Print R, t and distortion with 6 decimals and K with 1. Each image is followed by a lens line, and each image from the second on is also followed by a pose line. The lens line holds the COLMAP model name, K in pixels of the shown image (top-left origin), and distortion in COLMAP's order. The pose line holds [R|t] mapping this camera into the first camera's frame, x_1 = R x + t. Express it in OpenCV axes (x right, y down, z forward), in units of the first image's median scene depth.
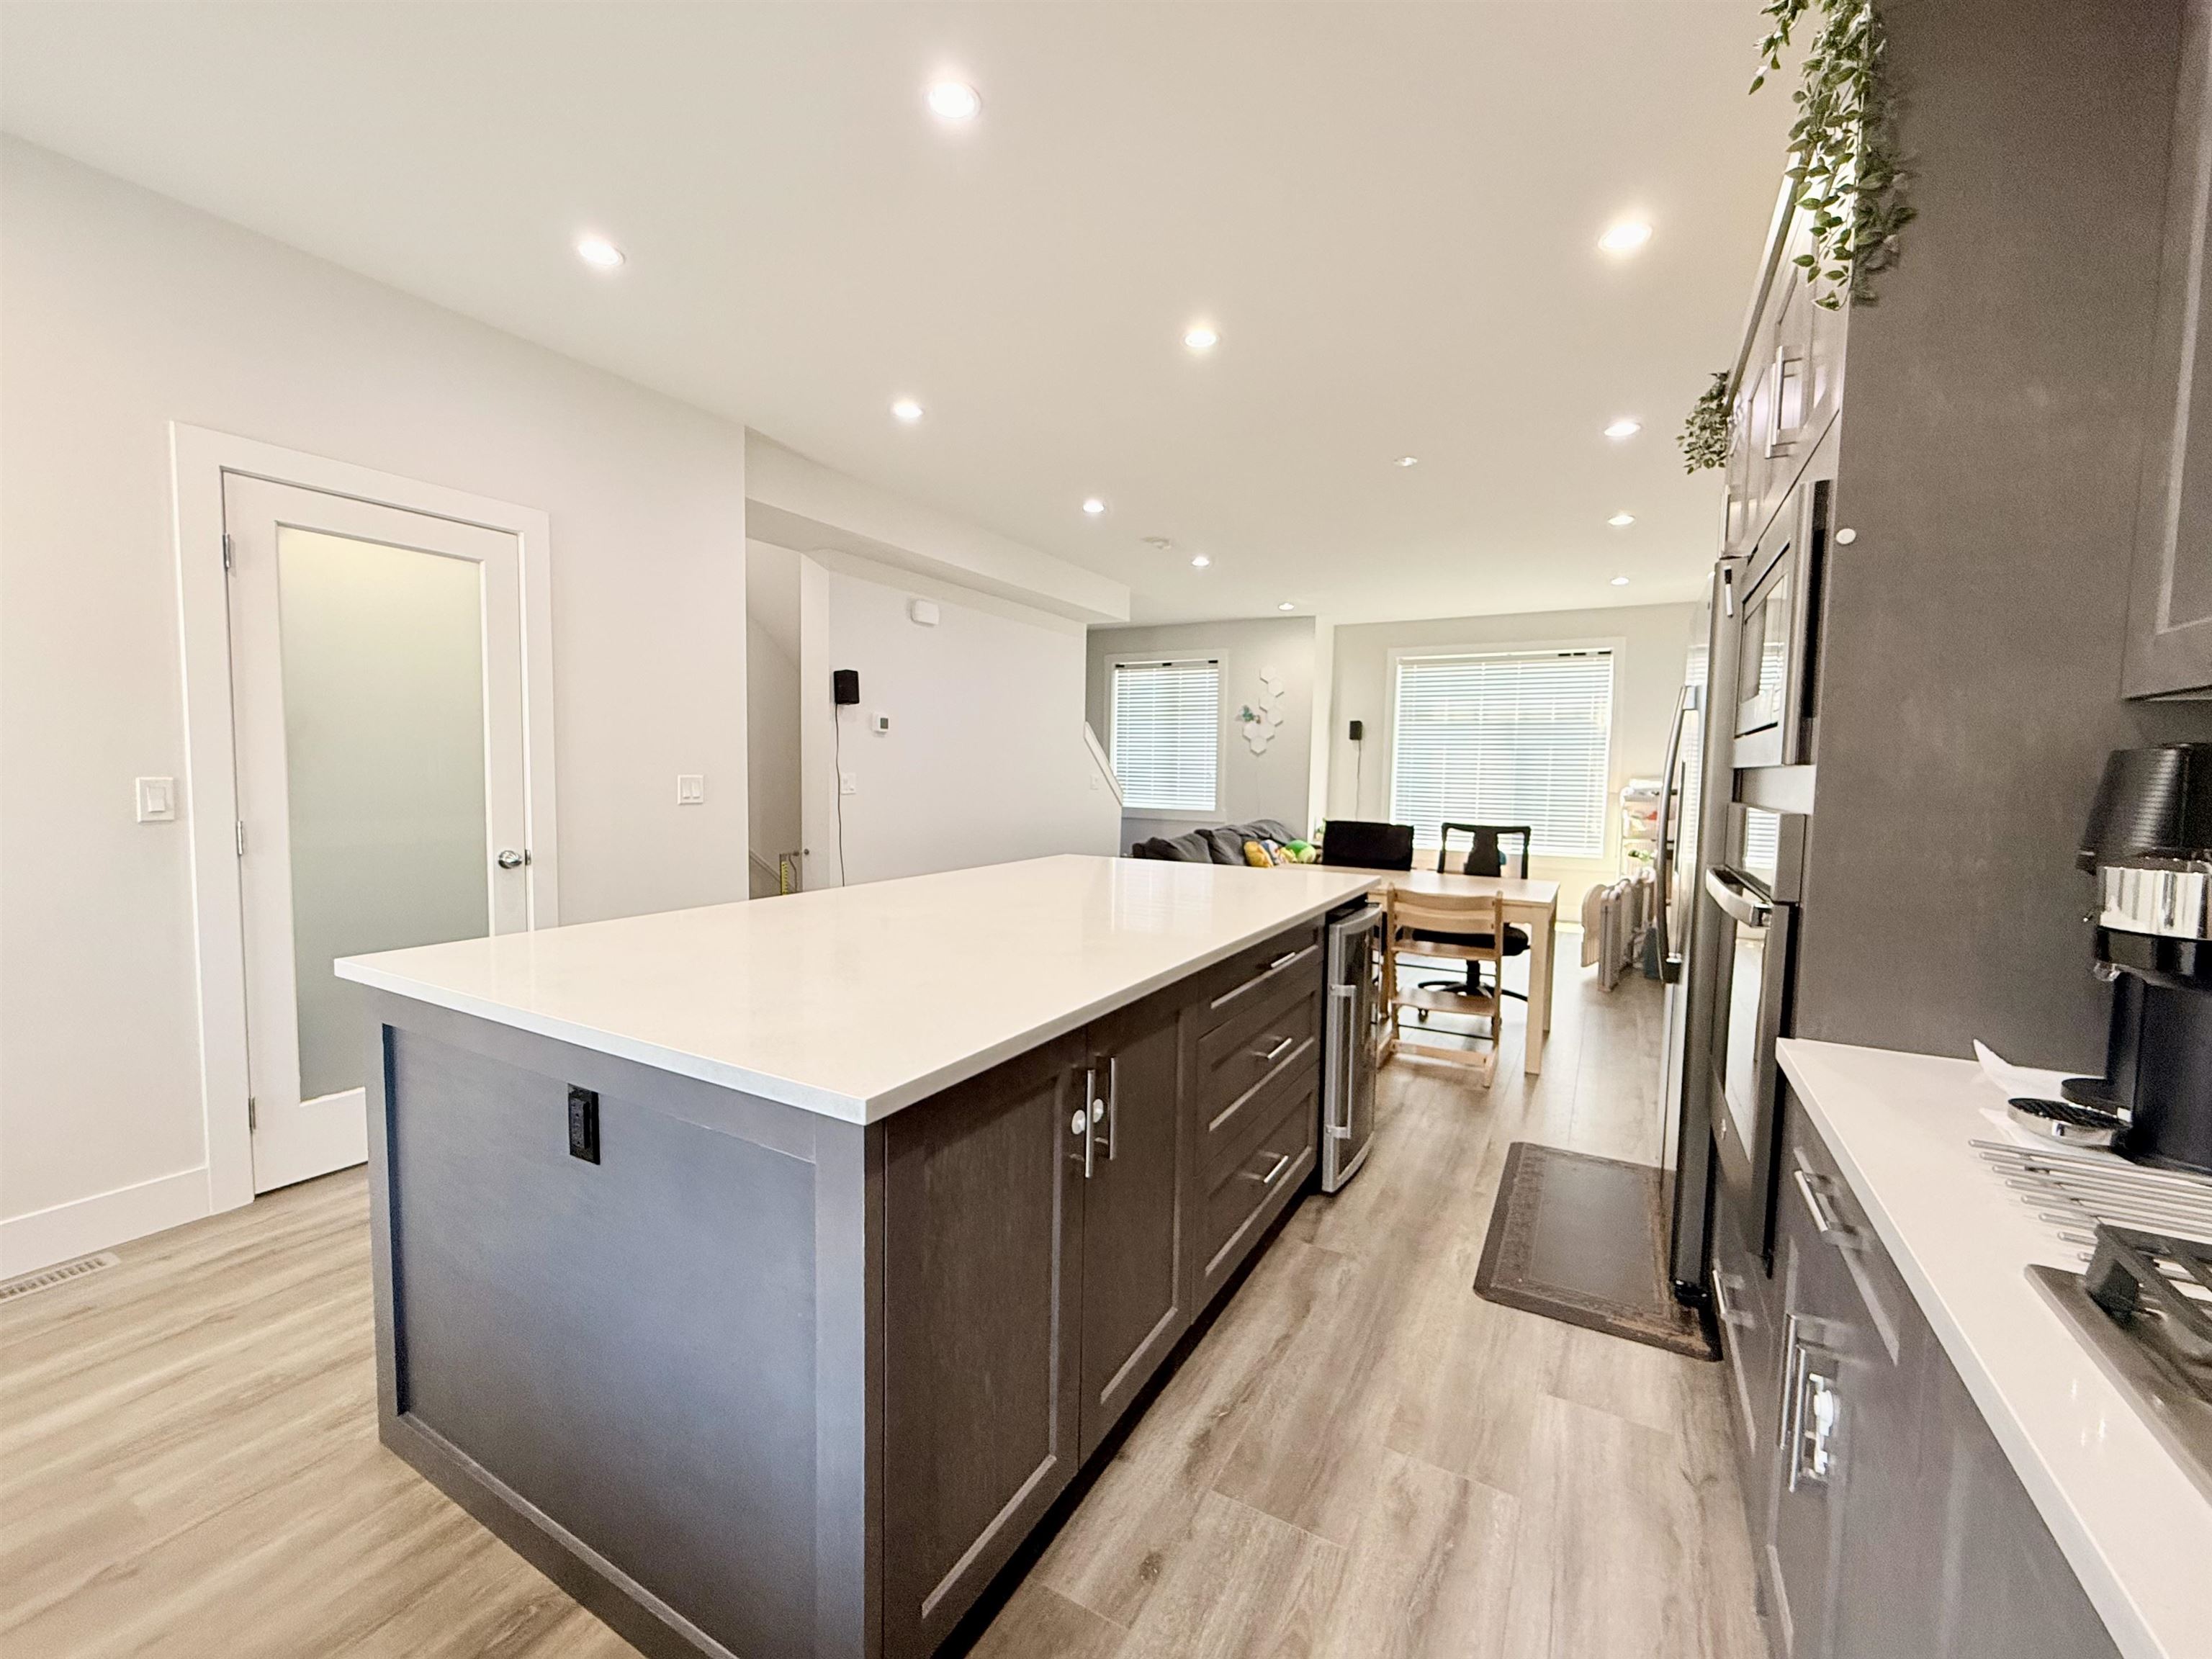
lens RADIAL K [[878.6, 0, 1111.0], [0, 878.6, 841.9], [0, 0, 1]] dist [0.002986, -0.000697]
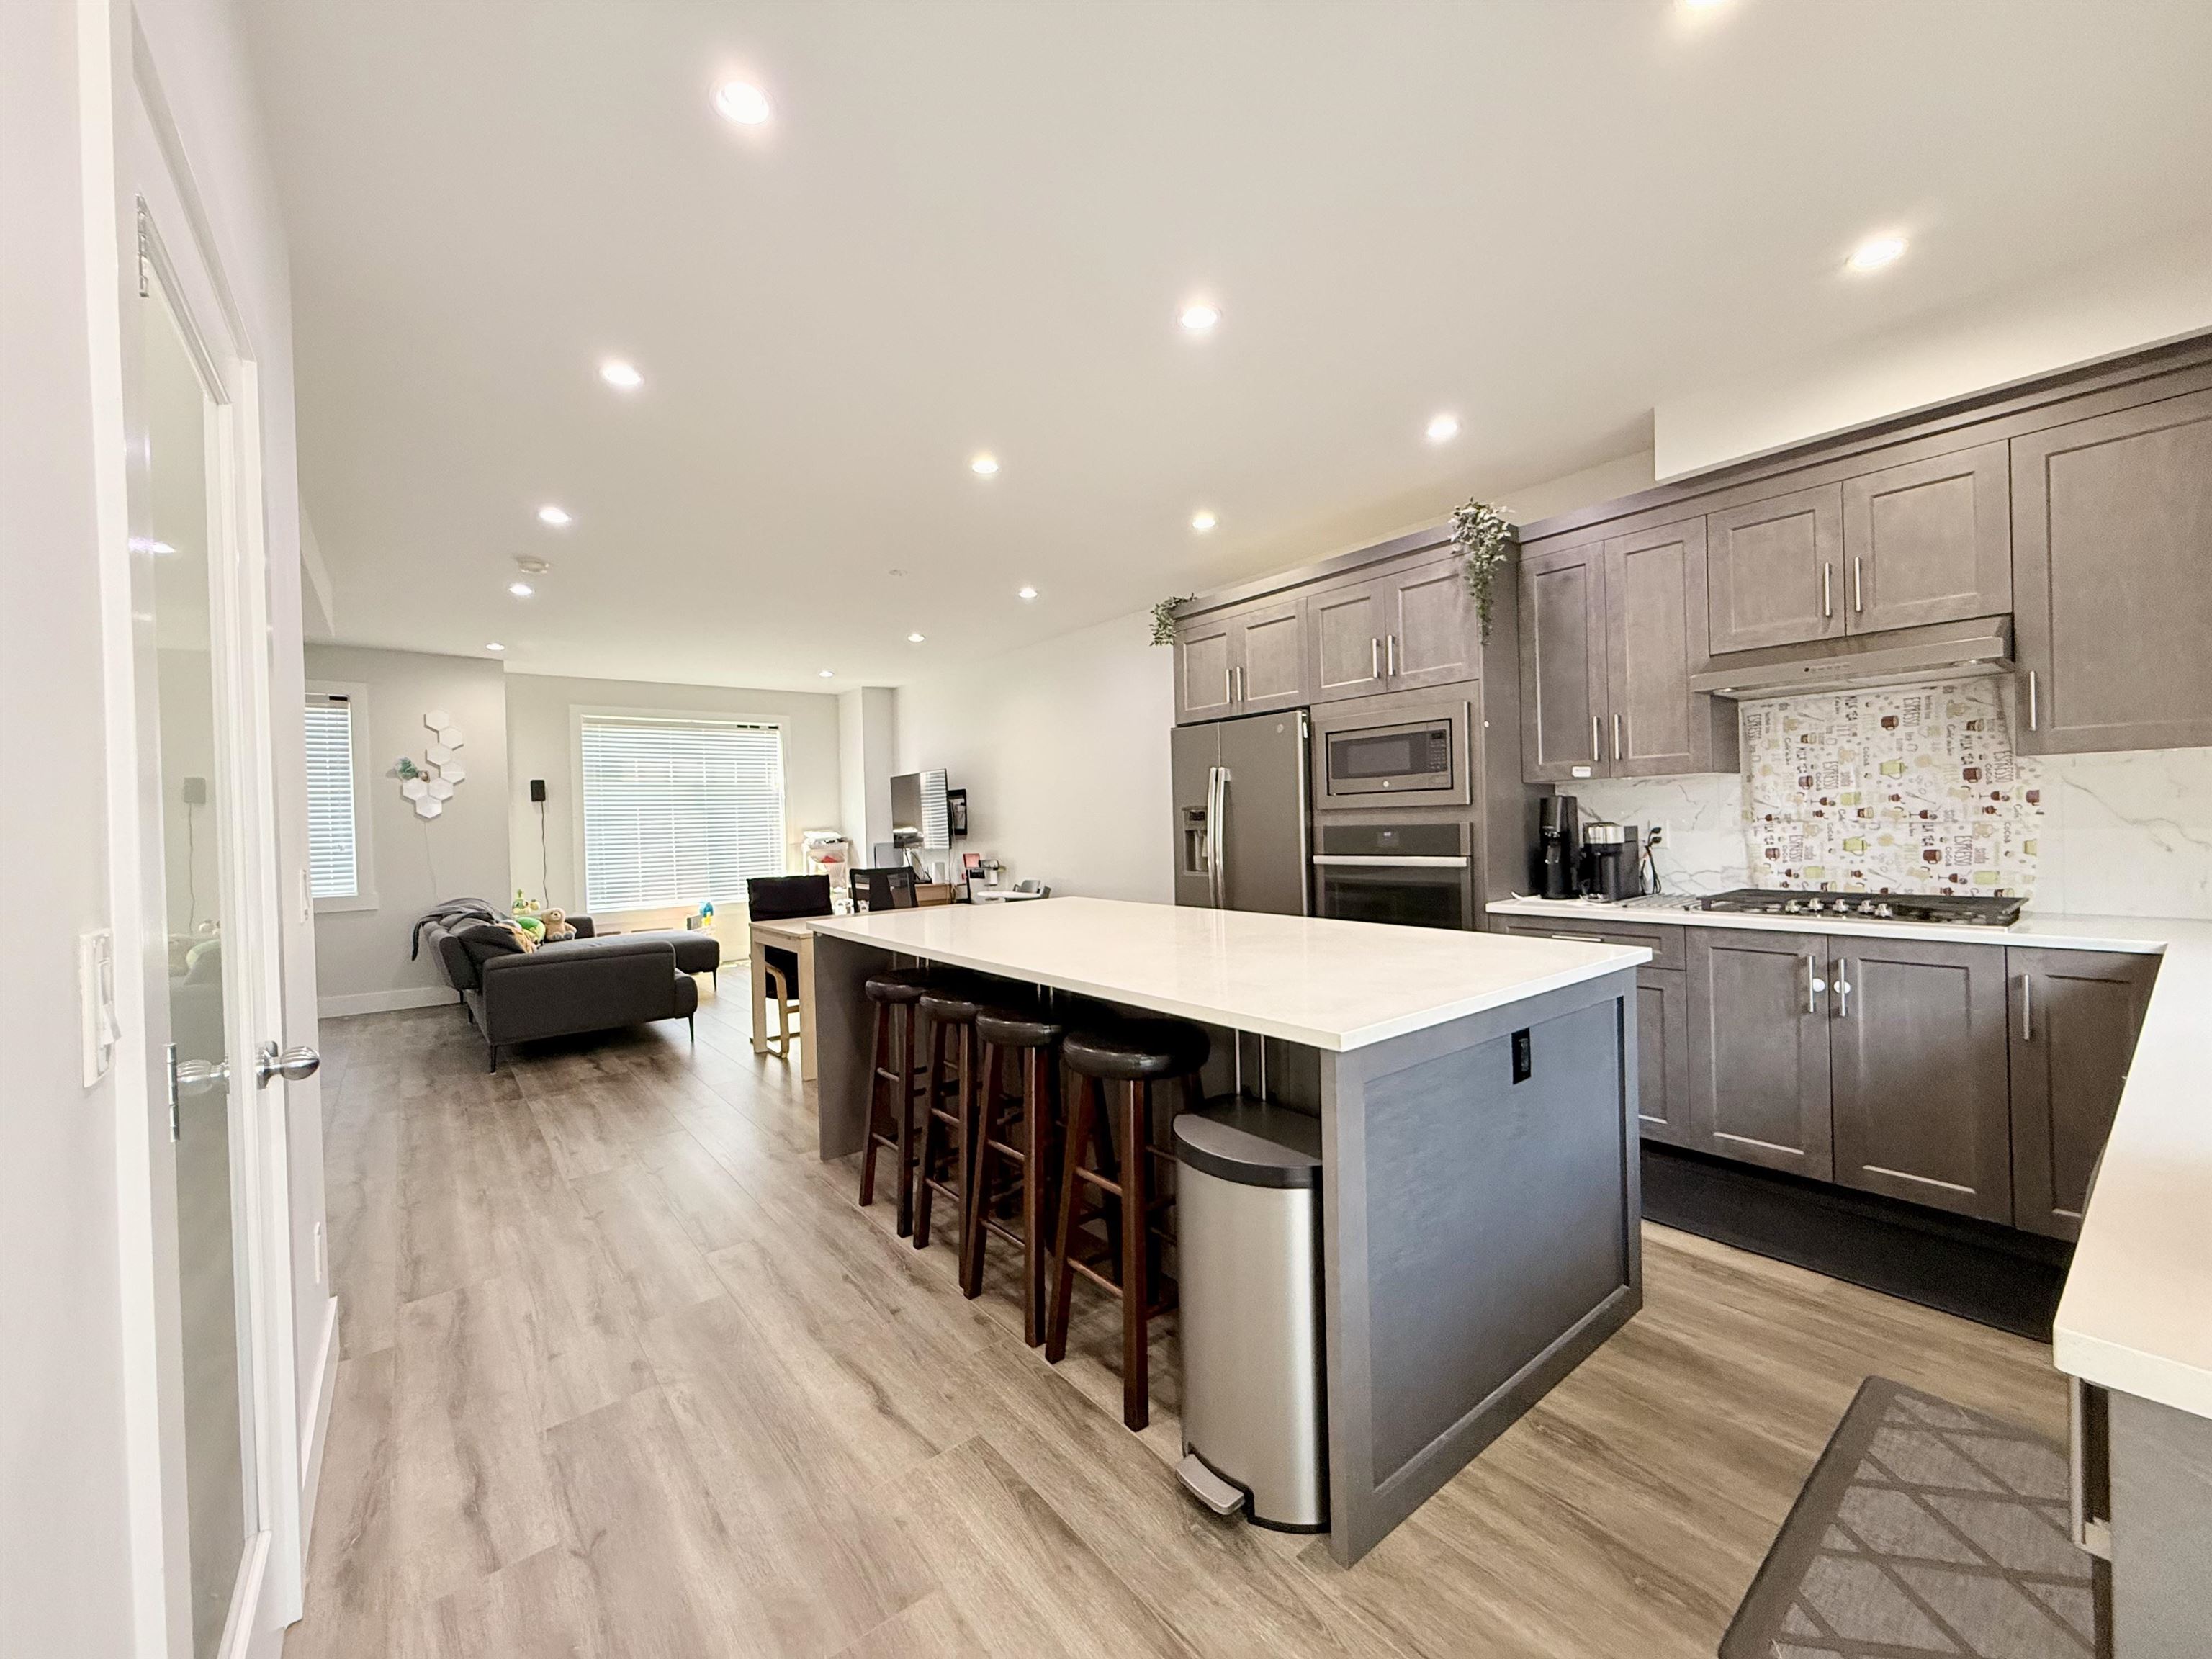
lens RADIAL K [[878.6, 0, 1074.2], [0, 878.6, 827.9], [0, 0, 1]] dist [0.002986, -0.000697]
pose [[0.390591, -0.033431, 0.919957, -0.370061], [0.112310, 0.993606, -0.011577, -0.020312], [-0.913688, 0.107843, 0.391848, 0.175009]]
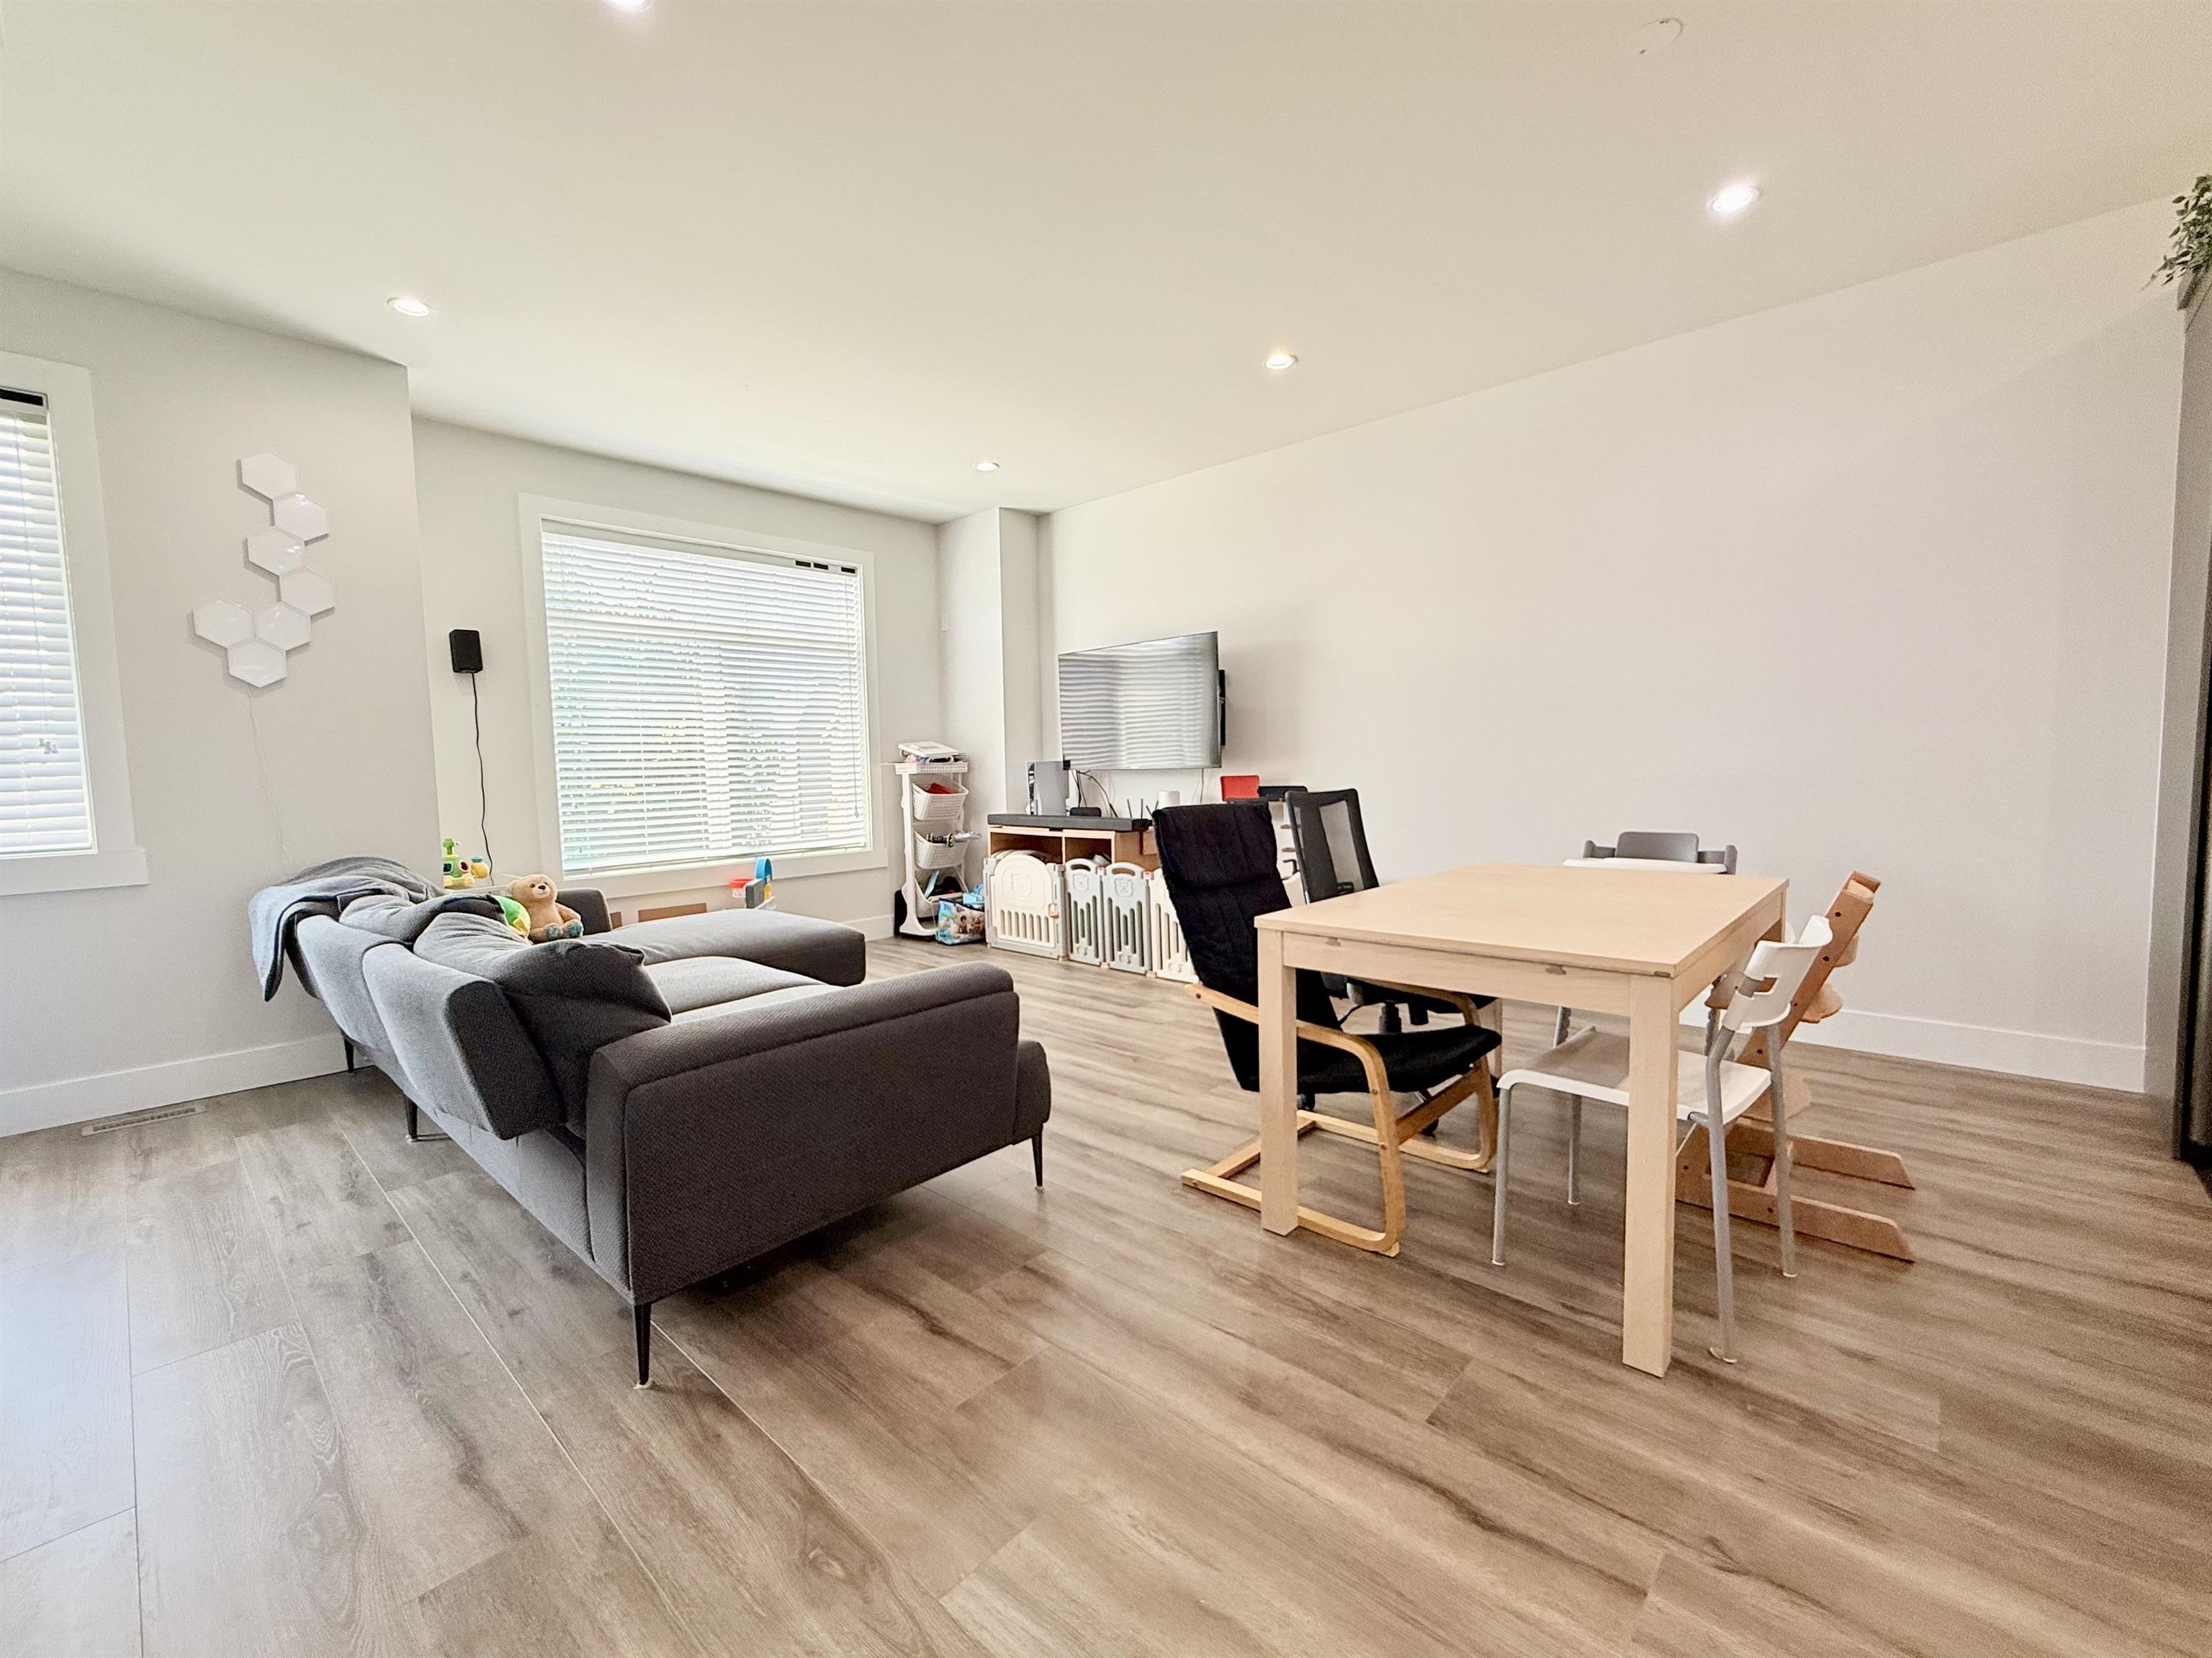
lens RADIAL K [[925.0, 0, 1069.5], [0, 925.0, 828.2], [0, 0, 1]] dist [0.003105, 0.000320]
pose [[0.243487, -0.093613, 0.965376, -0.143714], [0.108067, 0.991752, 0.068914, -0.036850], [-0.963865, 0.087546, 0.251595, 0.640728]]
